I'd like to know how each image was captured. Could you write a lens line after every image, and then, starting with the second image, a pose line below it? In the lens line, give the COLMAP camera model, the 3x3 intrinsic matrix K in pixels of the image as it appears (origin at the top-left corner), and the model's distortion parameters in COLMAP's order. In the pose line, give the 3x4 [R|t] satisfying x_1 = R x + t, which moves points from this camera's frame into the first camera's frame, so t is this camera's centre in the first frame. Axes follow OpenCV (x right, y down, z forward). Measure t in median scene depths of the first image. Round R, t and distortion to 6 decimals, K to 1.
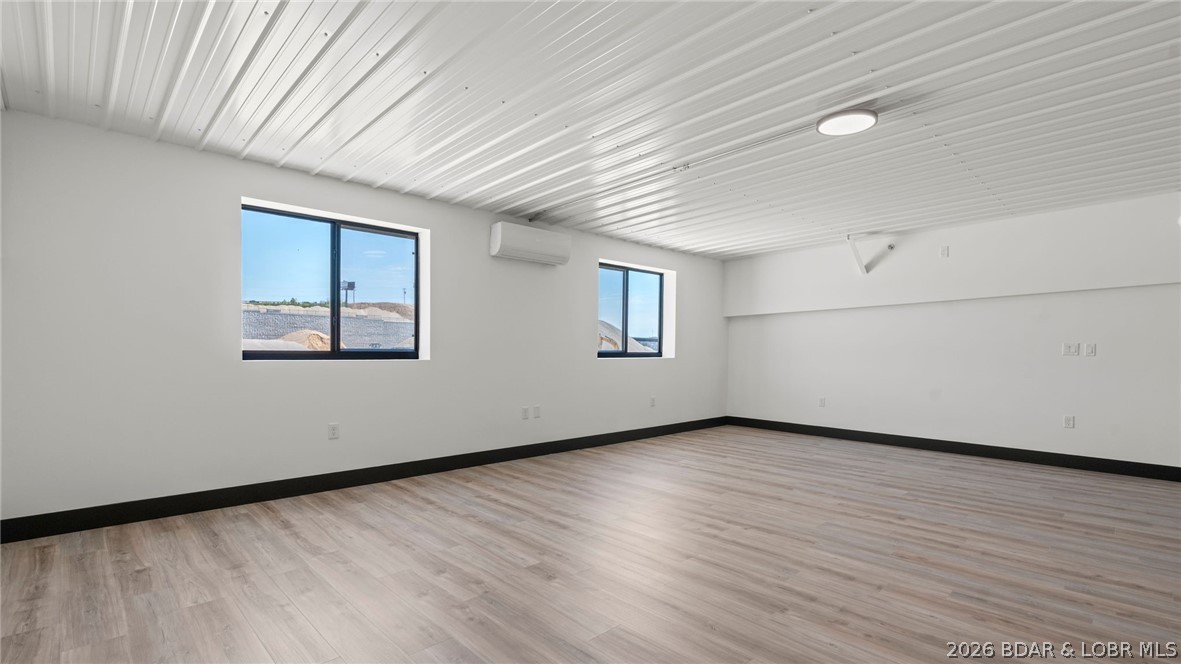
lens RADIAL K [[562.2, 0, 591.8], [0, 562.2, 338.1], [0, 0, 1]] dist [-0.002760, 0.000088]
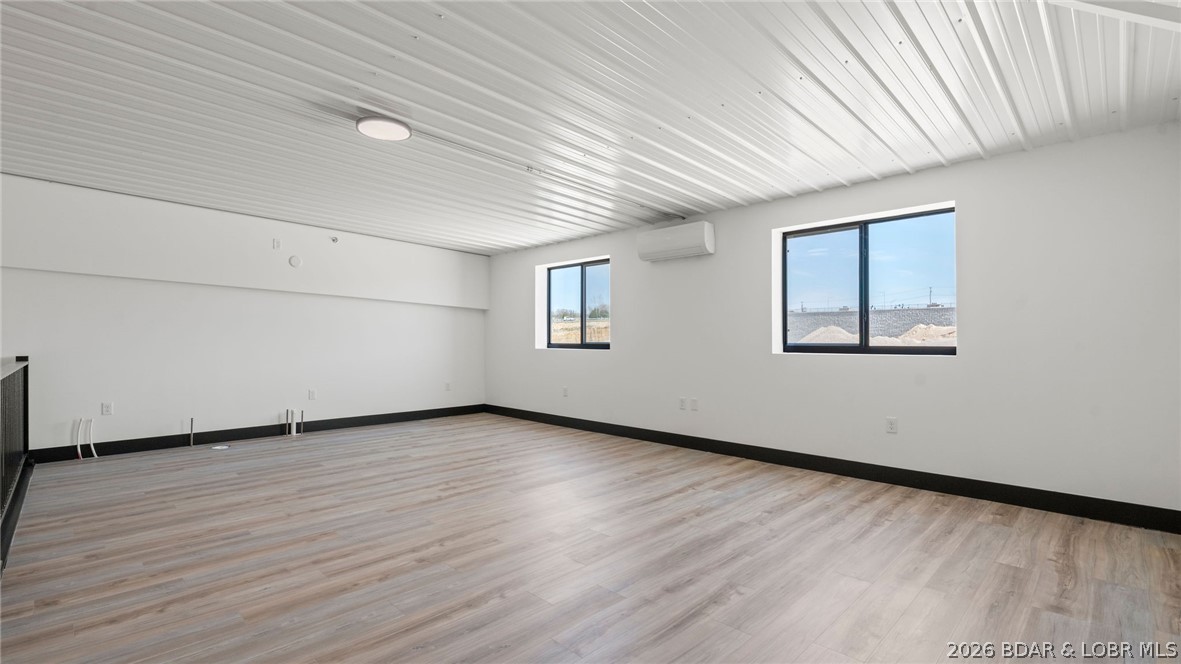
lens RADIAL K [[531.1, 0, 600.1], [0, 531.1, 340.6], [0, 0, 1]] dist [-0.011700, 0.004065]
pose [[-0.004806, -0.011955, -0.999917, 1.556474], [0.018989, 0.999747, -0.012045, 0.045290], [0.999808, -0.019046, -0.004578, 1.533504]]
